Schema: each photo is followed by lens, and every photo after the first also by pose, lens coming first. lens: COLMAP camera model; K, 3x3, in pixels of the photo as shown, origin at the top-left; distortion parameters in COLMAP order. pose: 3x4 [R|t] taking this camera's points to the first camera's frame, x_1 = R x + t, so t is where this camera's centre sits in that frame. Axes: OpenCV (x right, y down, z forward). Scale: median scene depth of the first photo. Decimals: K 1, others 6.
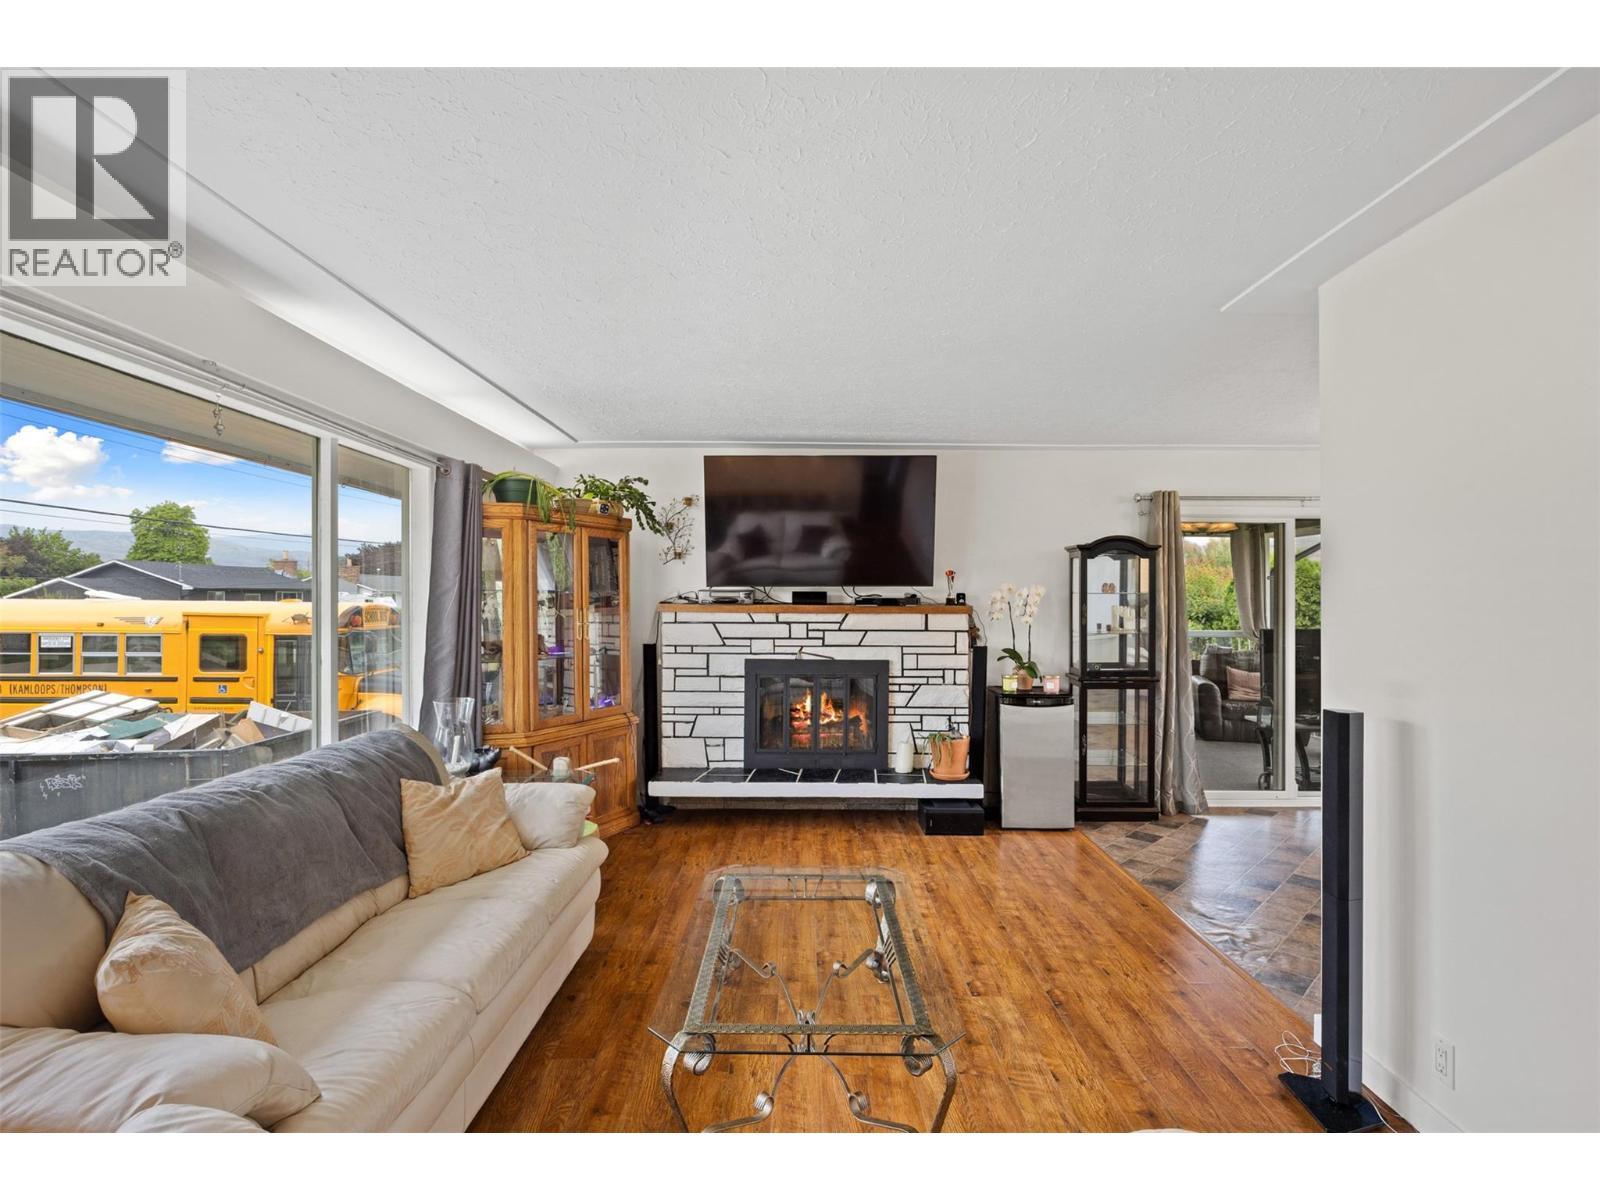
lens RADIAL K [[769.3, 0, 800.0], [0, 769.3, 600.0], [0, 0, 1]] dist [-0.001844, -0.000345]
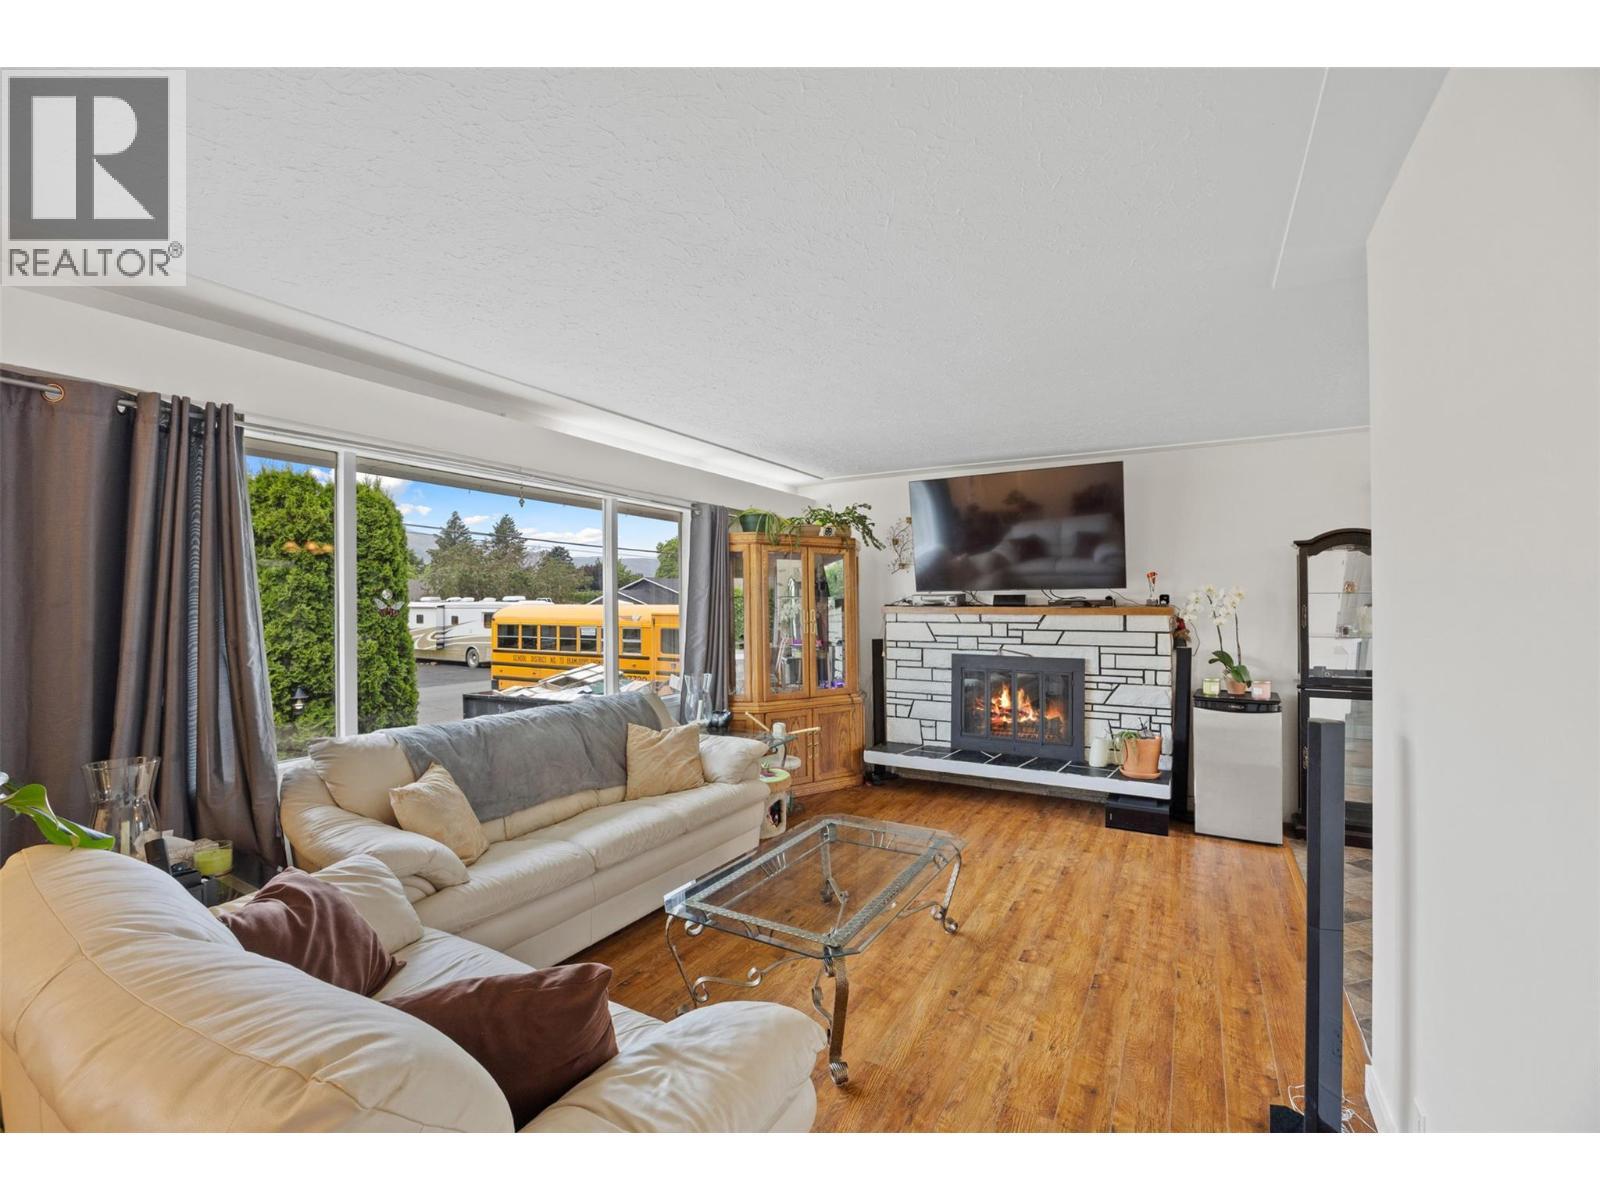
lens RADIAL K [[687.7, 0, 824.3], [0, 687.7, 603.3], [0, 0, 1]] dist [-0.010405, 0.000186]
pose [[0.876596, -0.005430, -0.481196, 0.259588], [0.005404, 0.999984, -0.001440, 0.001381], [0.481196, -0.001338, 0.876612, 0.002574]]
